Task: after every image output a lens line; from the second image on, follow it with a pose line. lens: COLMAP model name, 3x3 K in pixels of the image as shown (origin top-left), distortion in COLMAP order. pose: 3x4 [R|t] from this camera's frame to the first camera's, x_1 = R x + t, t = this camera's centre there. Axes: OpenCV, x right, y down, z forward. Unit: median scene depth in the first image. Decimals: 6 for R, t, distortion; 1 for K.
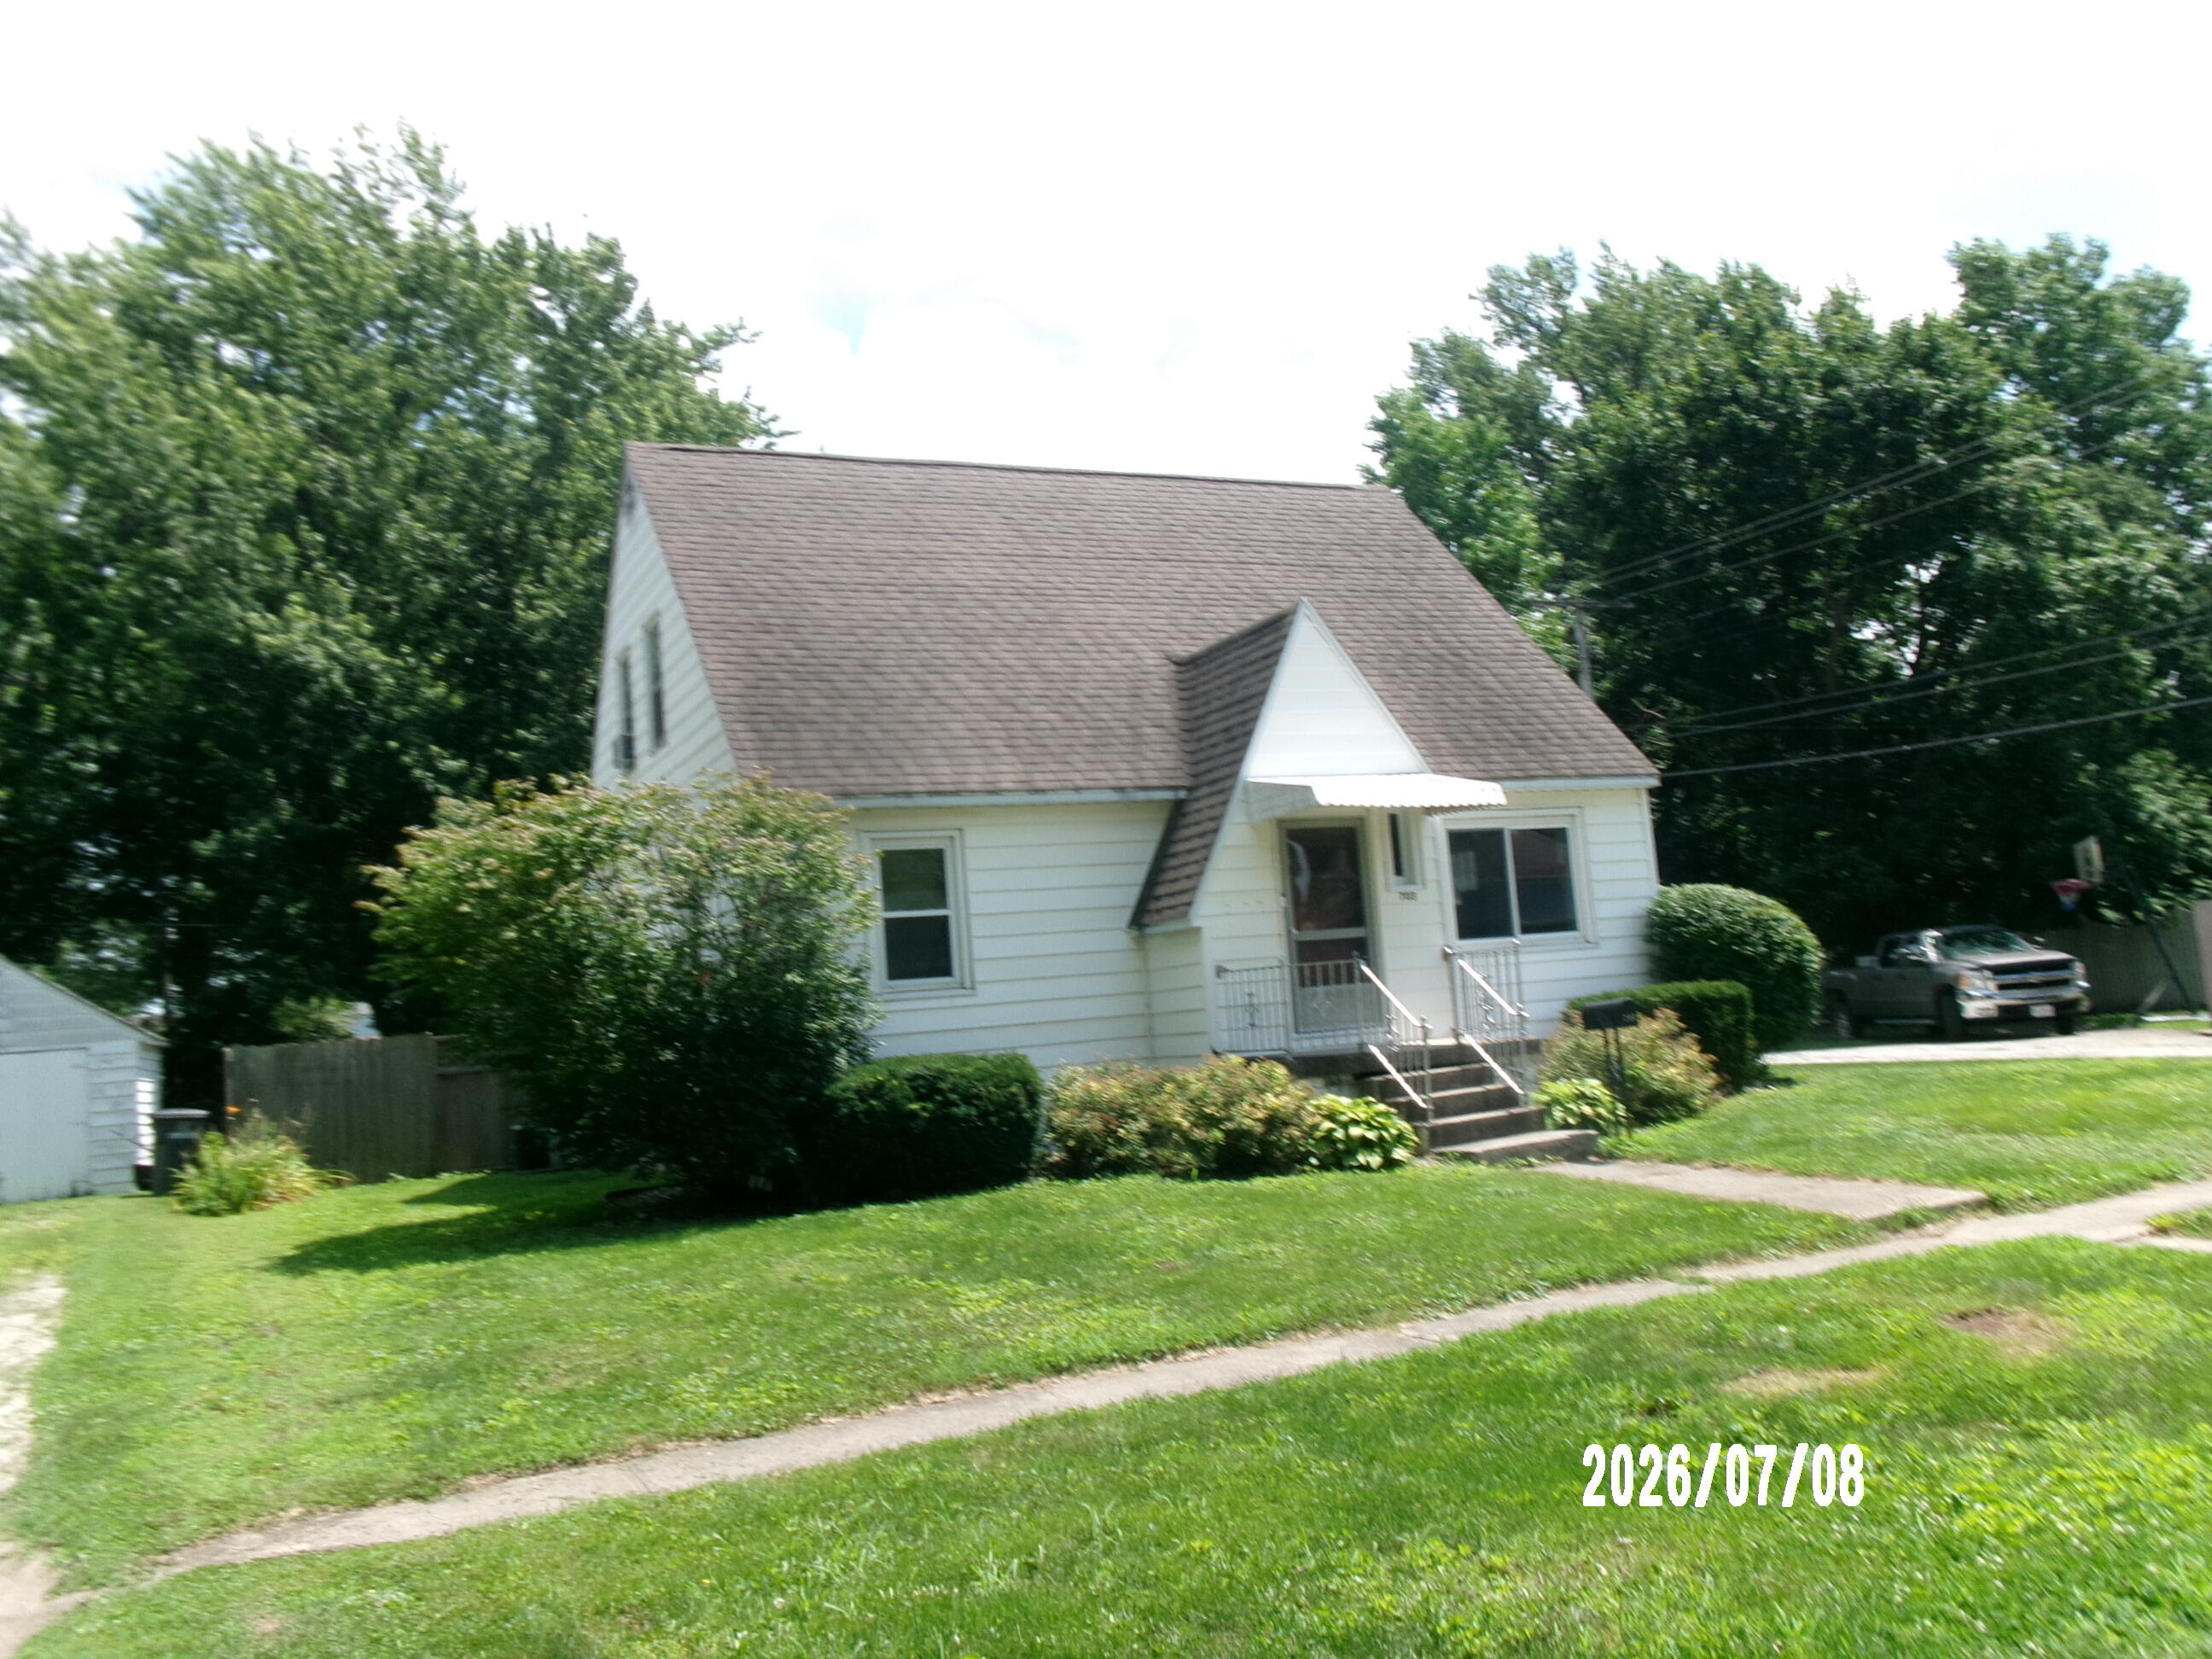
lens RADIAL K [[1828.2, 0, 1113.2], [0, 1828.2, 824.1], [0, 0, 1]] dist [-0.000558, 0.017950]
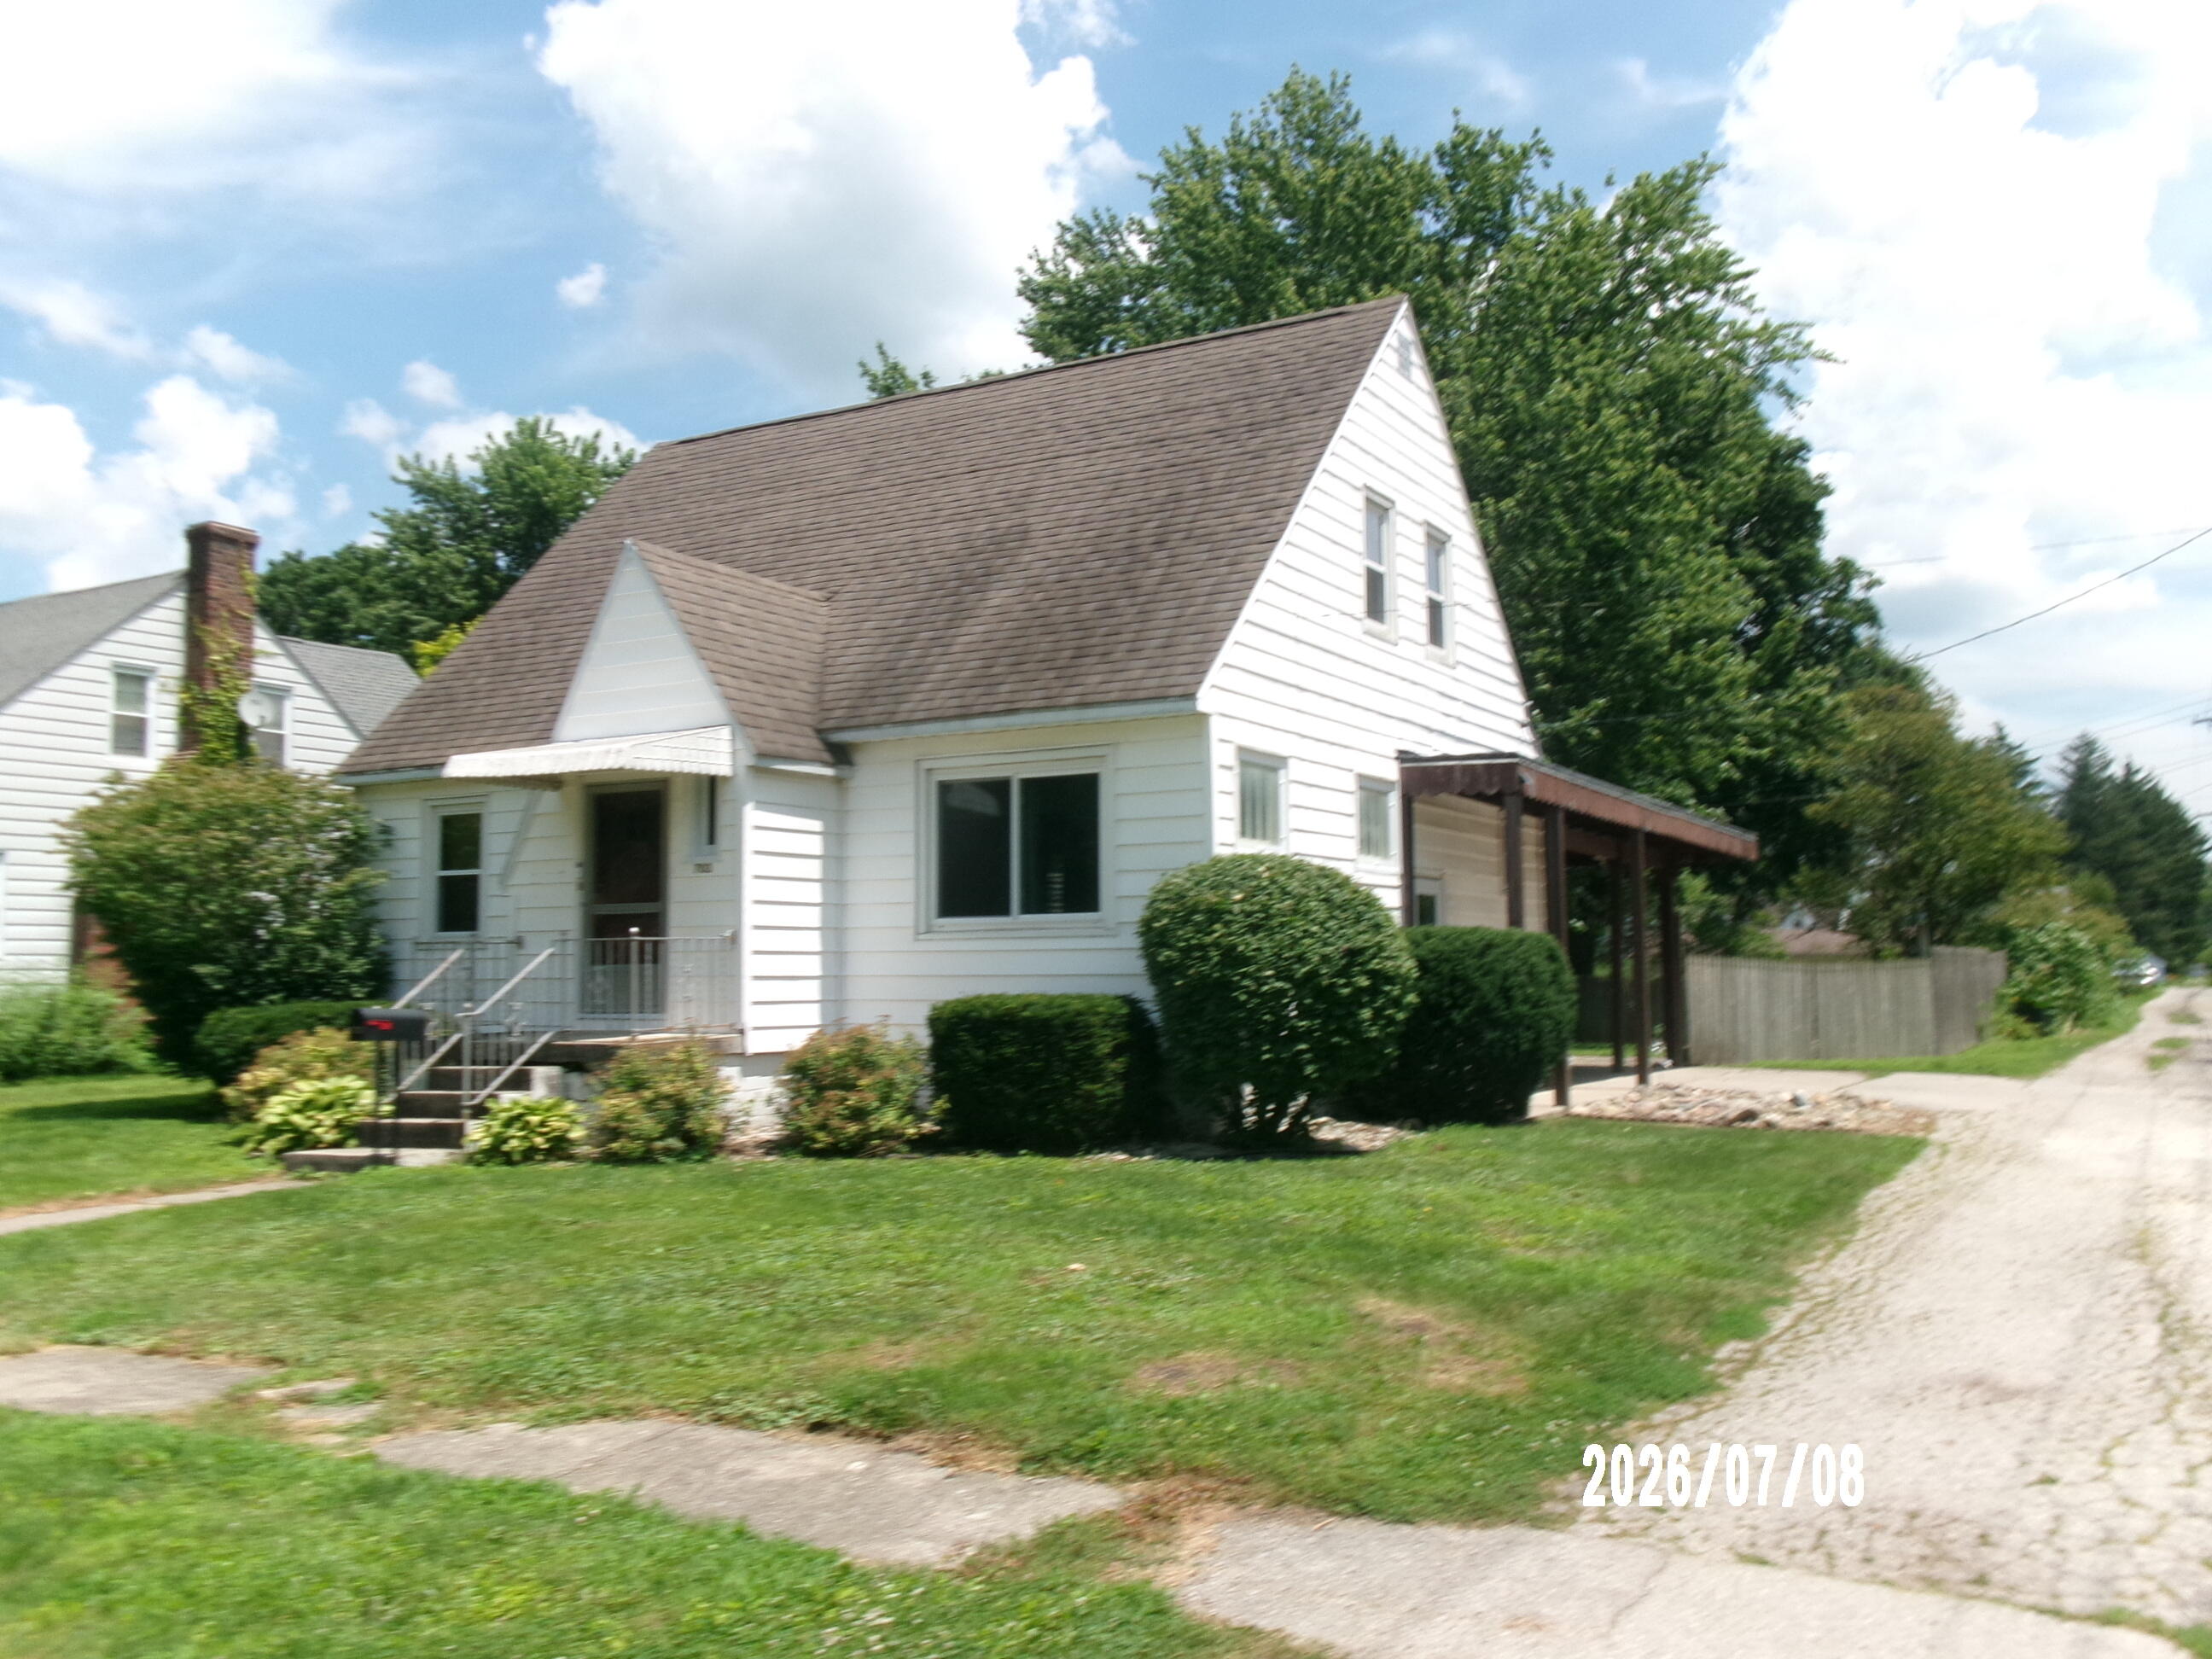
lens RADIAL K [[1828.2, 0, 1103.4], [0, 1828.2, 827.3], [0, 0, 1]] dist [-0.000558, 0.017950]
pose [[0.531581, 0.009006, -0.846960, 0.918301], [0.045935, 0.998165, 0.039444, -0.005338], [0.845761, -0.059873, 0.530192, 0.641849]]
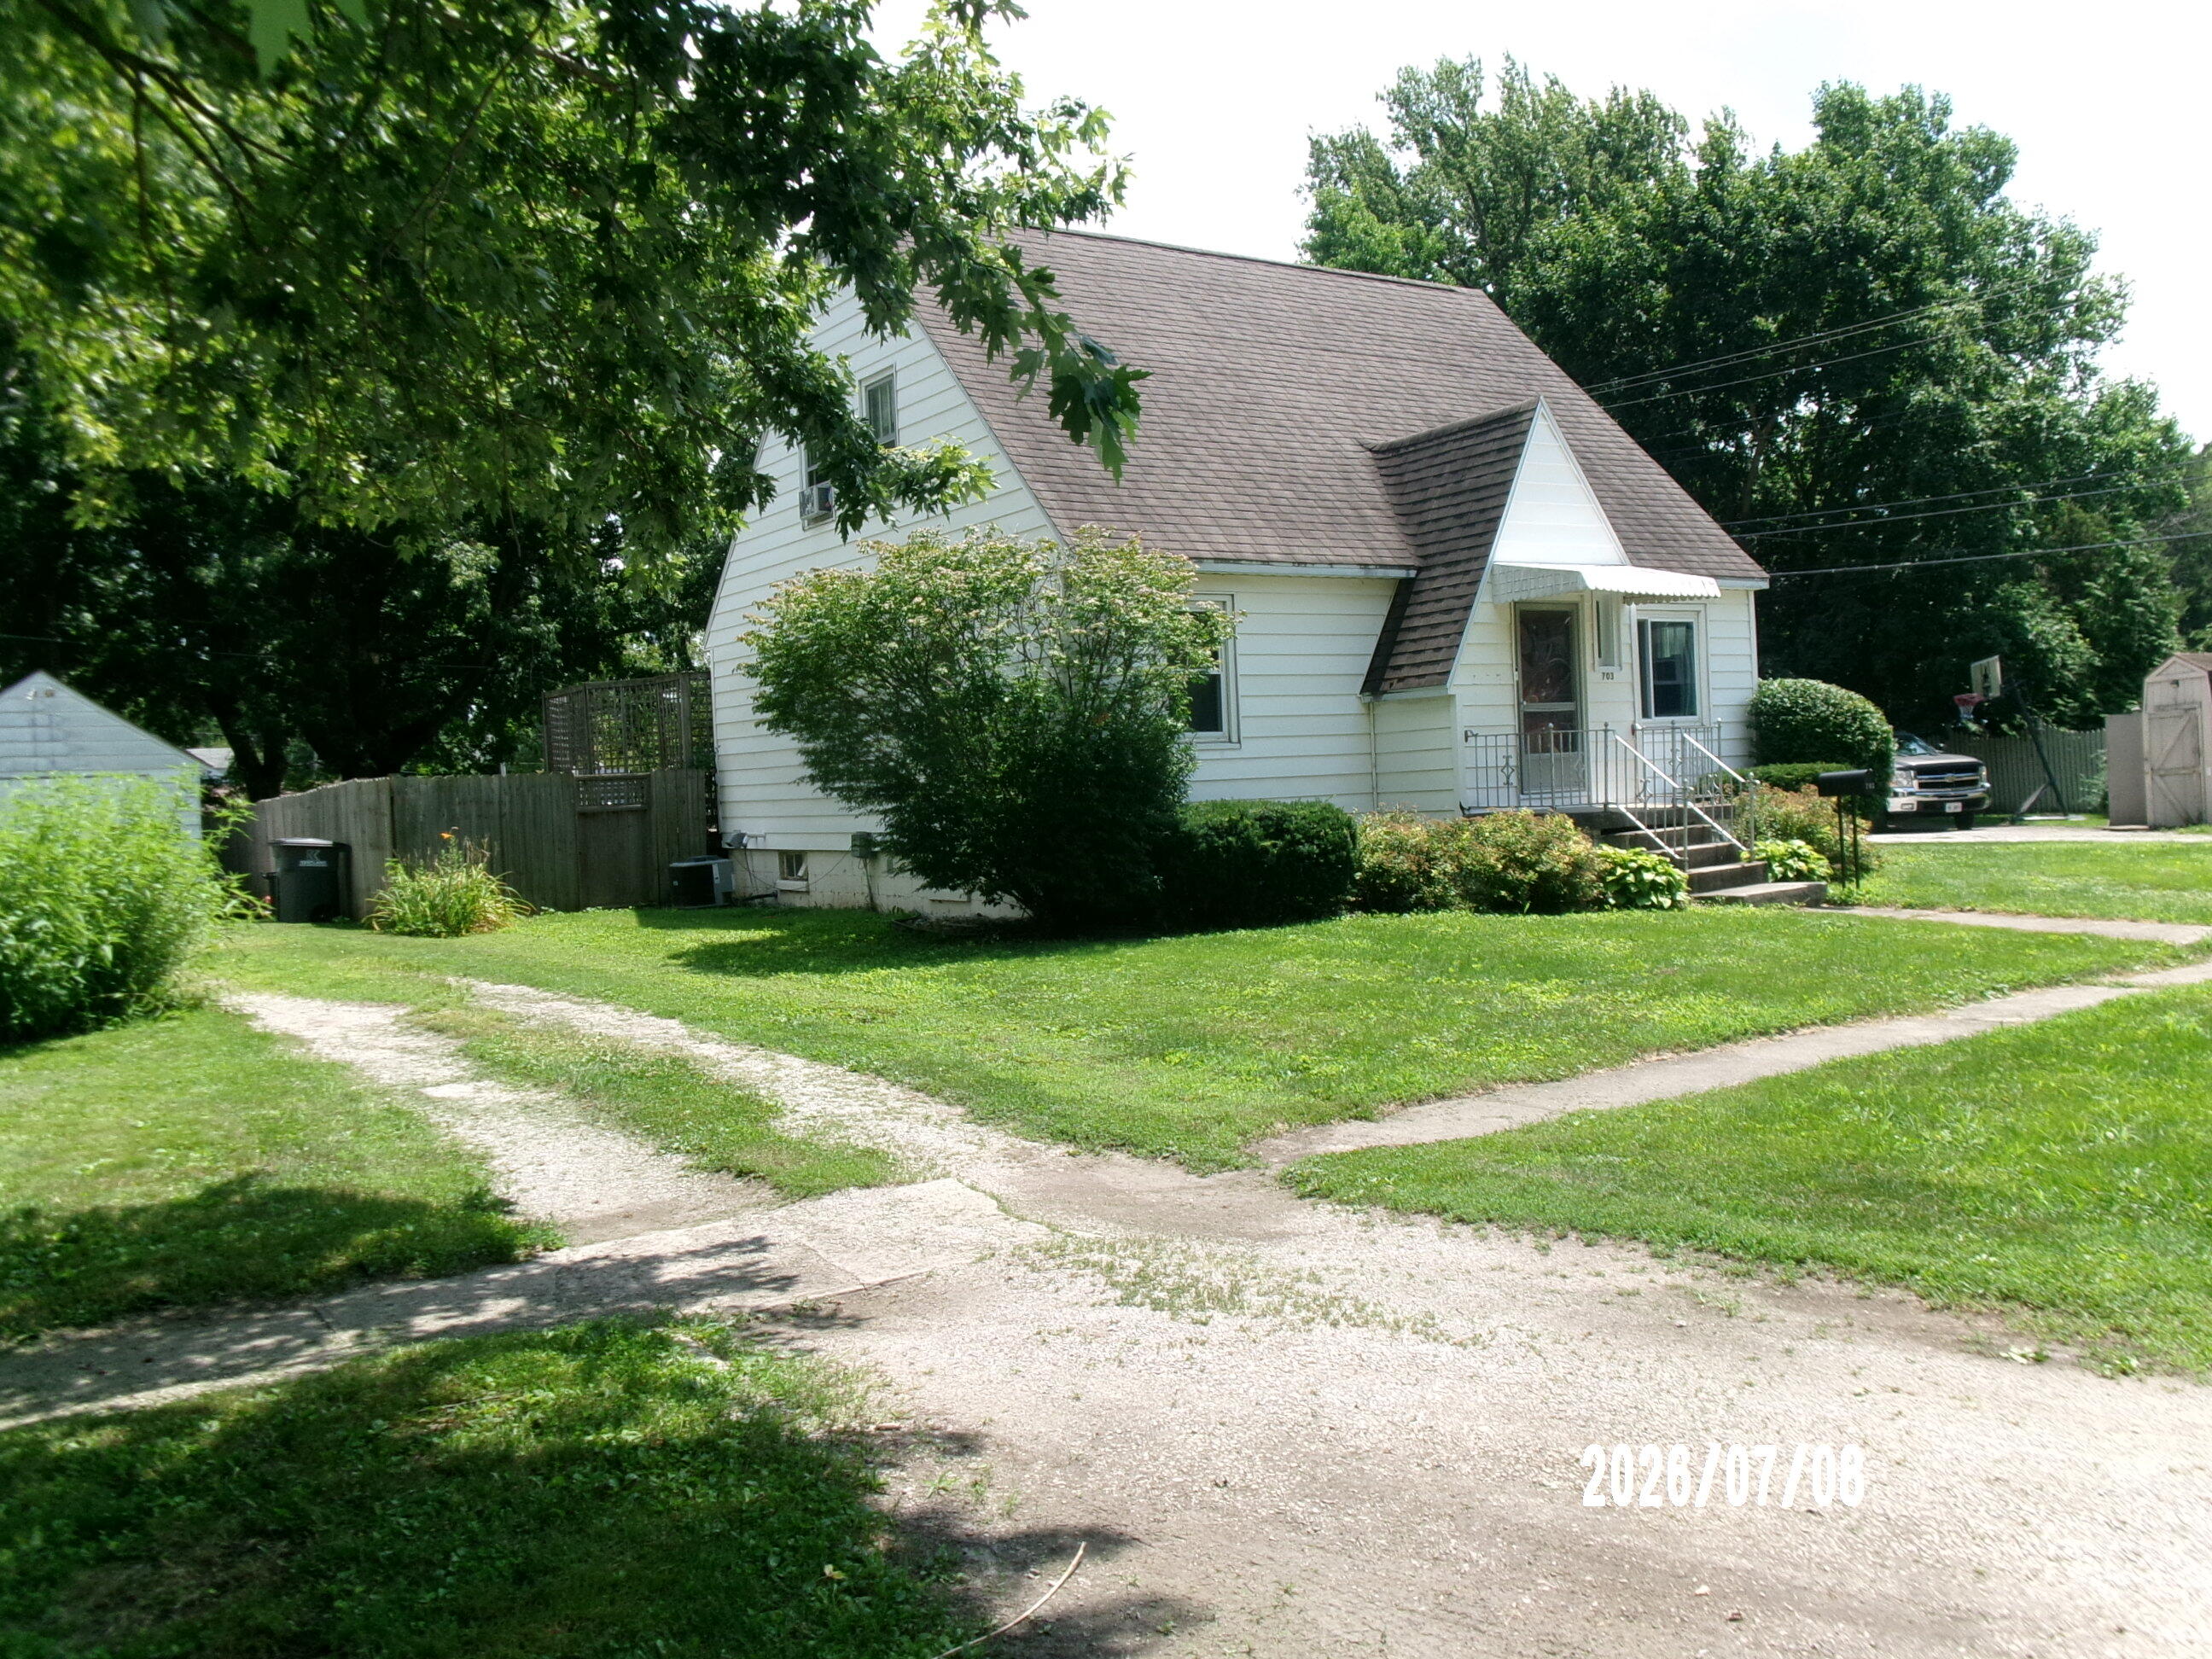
lens RADIAL K [[1828.2, 0, 1090.2], [0, 1828.2, 823.3], [0, 0, 1]] dist [-0.000558, 0.017950]
pose [[0.988046, 0.031823, 0.150839, -0.282533], [-0.048891, 0.992636, 0.110832, 0.018307], [-0.146202, -0.116882, 0.982326, -0.052789]]
